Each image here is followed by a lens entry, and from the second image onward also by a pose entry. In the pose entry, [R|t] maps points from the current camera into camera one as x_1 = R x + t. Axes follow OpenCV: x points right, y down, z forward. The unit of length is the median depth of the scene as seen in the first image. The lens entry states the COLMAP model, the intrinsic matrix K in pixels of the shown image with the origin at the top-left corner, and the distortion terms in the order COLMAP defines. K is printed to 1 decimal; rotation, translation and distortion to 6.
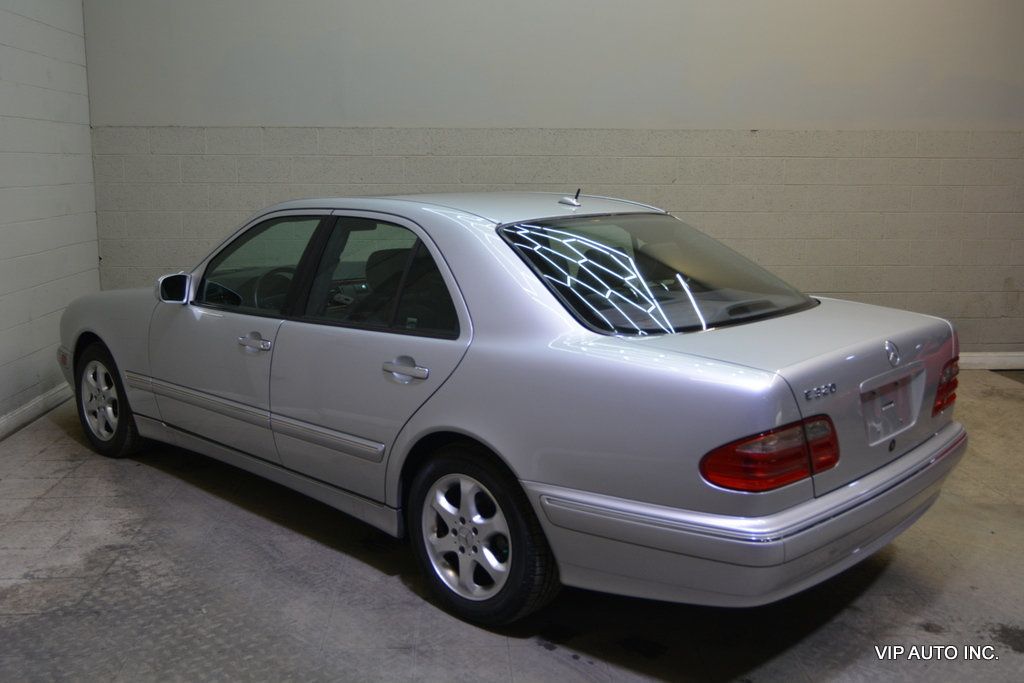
lens RADIAL K [[927.2, 0, 520.4], [0, 927.2, 346.7], [0, 0, 1]] dist [-0.017478, 0.000000]
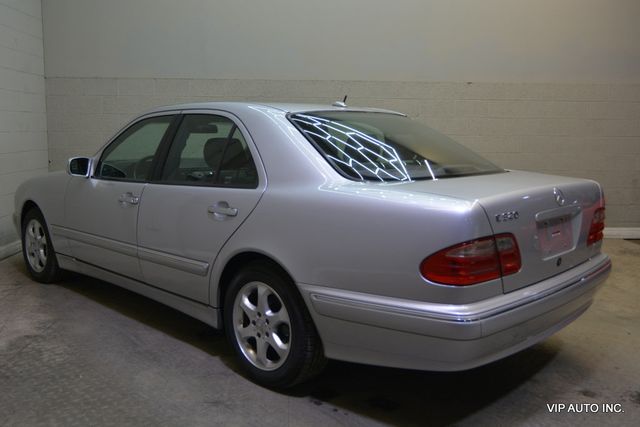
lens RADIAL K [[579.5, 0, 320.1], [0, 579.5, 210.0], [0, 0, 1]] dist [-0.017478, 0.000000]
pose [[0.999908, 0.007113, -0.011571, 0.040290], [-0.007559, 0.999210, -0.039021, 0.058707], [0.011284, 0.039105, 0.999171, 0.095287]]
